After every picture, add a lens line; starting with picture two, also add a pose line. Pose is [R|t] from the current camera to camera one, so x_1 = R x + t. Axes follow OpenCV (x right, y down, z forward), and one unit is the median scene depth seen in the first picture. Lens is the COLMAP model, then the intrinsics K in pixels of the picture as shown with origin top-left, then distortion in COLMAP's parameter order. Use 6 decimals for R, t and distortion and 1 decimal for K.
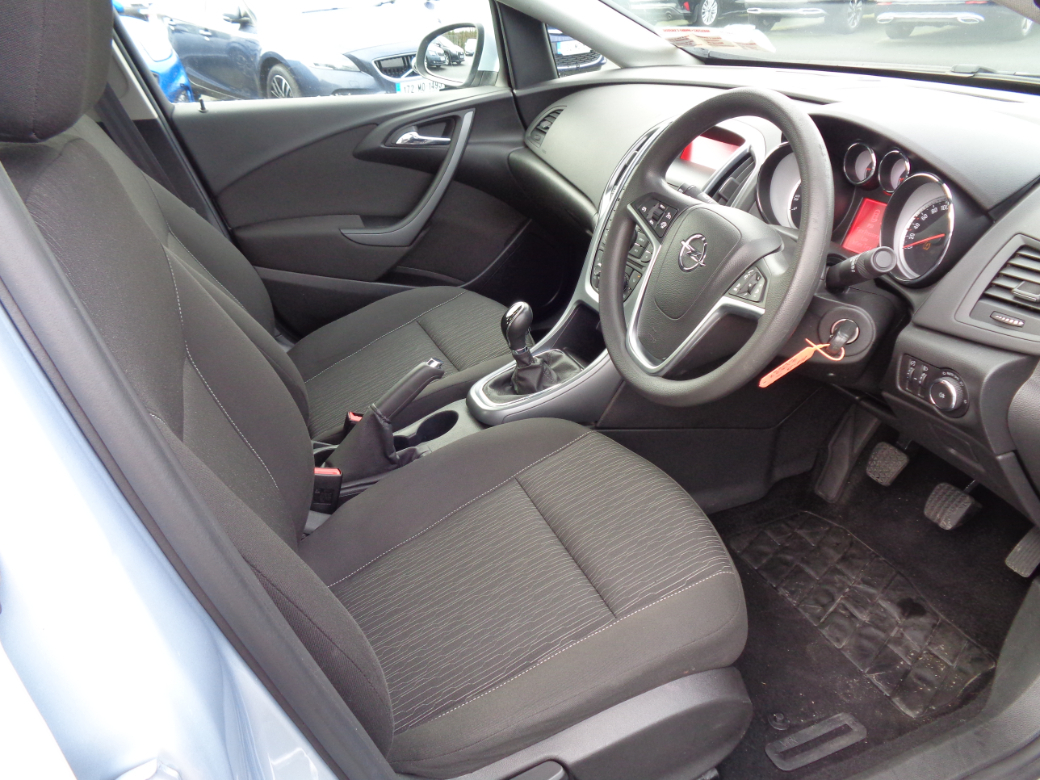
lens RADIAL K [[779.0, 0, 524.7], [0, 779.0, 389.1], [0, 0, 1]] dist [-0.002792, 0.000386]
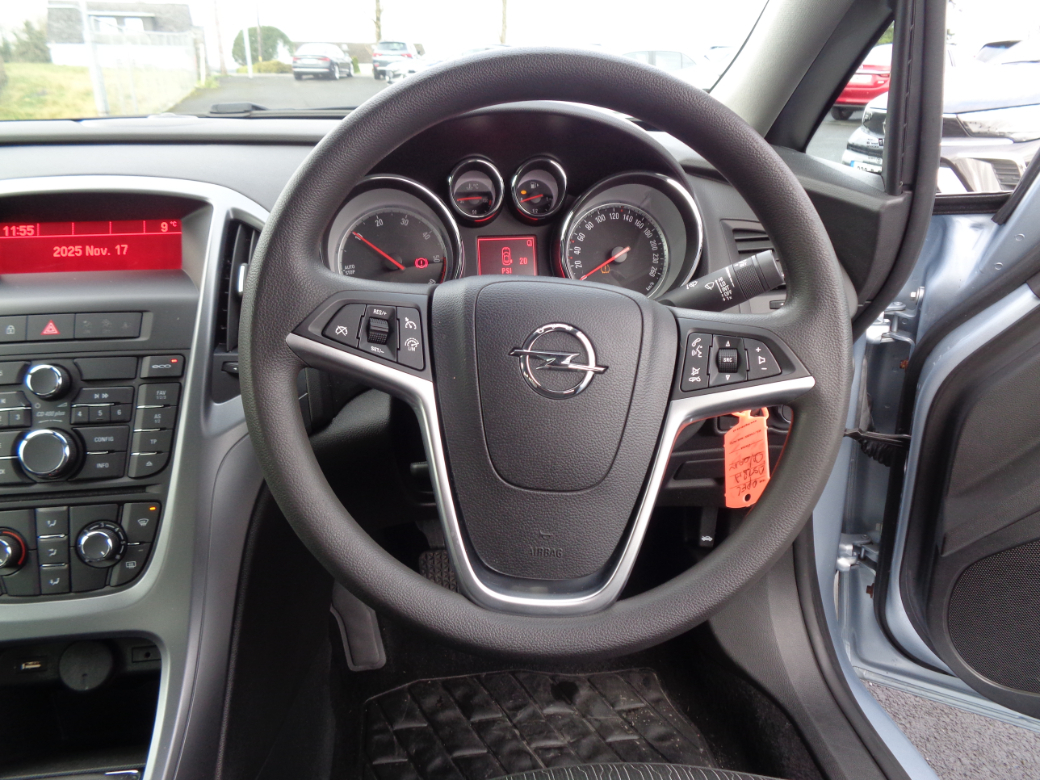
lens RADIAL K [[779.0, 0, 519.7], [0, 779.0, 392.9], [0, 0, 1]] dist [-0.002792, 0.000386]
pose [[0.255568, -0.325518, 0.910342, -0.137188], [0.445451, 0.875356, 0.187953, -0.137545], [-0.858055, 0.357478, 0.368715, 0.439843]]
